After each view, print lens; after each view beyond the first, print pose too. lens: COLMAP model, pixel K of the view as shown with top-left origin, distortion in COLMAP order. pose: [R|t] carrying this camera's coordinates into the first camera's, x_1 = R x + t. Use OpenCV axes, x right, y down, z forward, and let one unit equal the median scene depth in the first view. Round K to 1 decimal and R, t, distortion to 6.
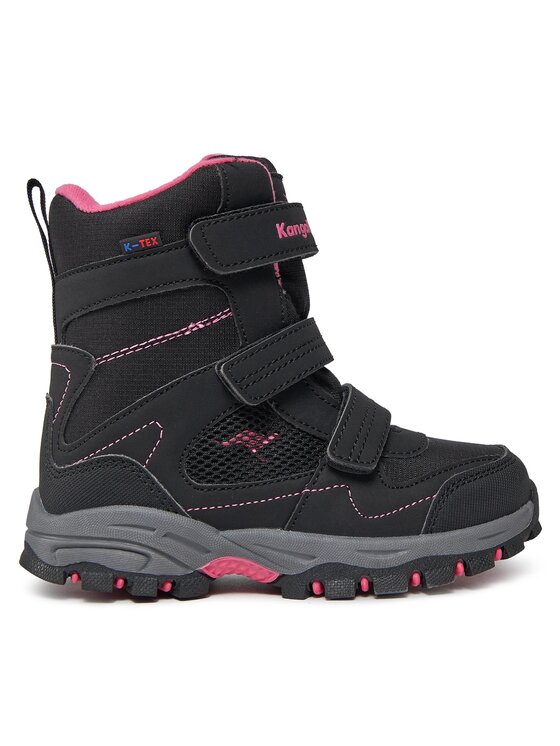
lens RADIAL K [[898.1, 0, 278.3], [0, 898.1, 368.1], [0, 0, 1]] dist [0.029687, 0.000000]
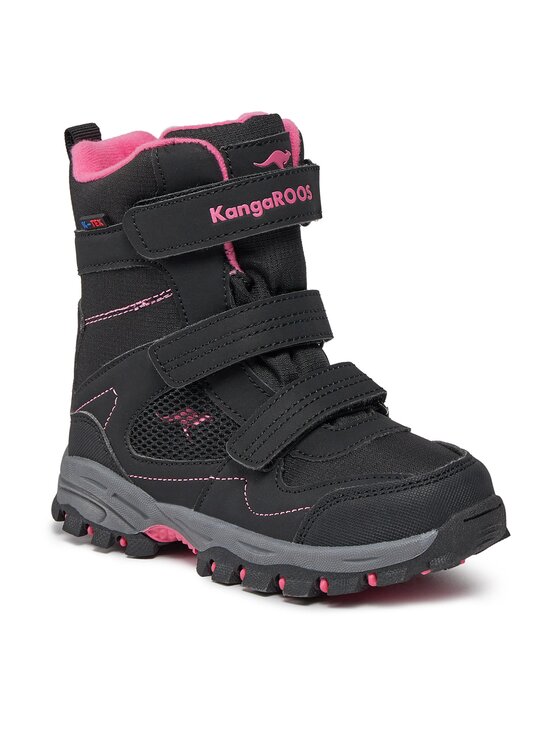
lens RADIAL K [[2189.0, 0, 280.2], [0, 2189.0, 373.8], [0, 0, 1]] dist [-0.002660, 0.000000]
pose [[0.788247, 0.138769, -0.599508, 1.544792], [-0.012328, 0.977607, 0.210079, -0.495864], [0.615236, -0.158203, 0.772306, -0.847013]]
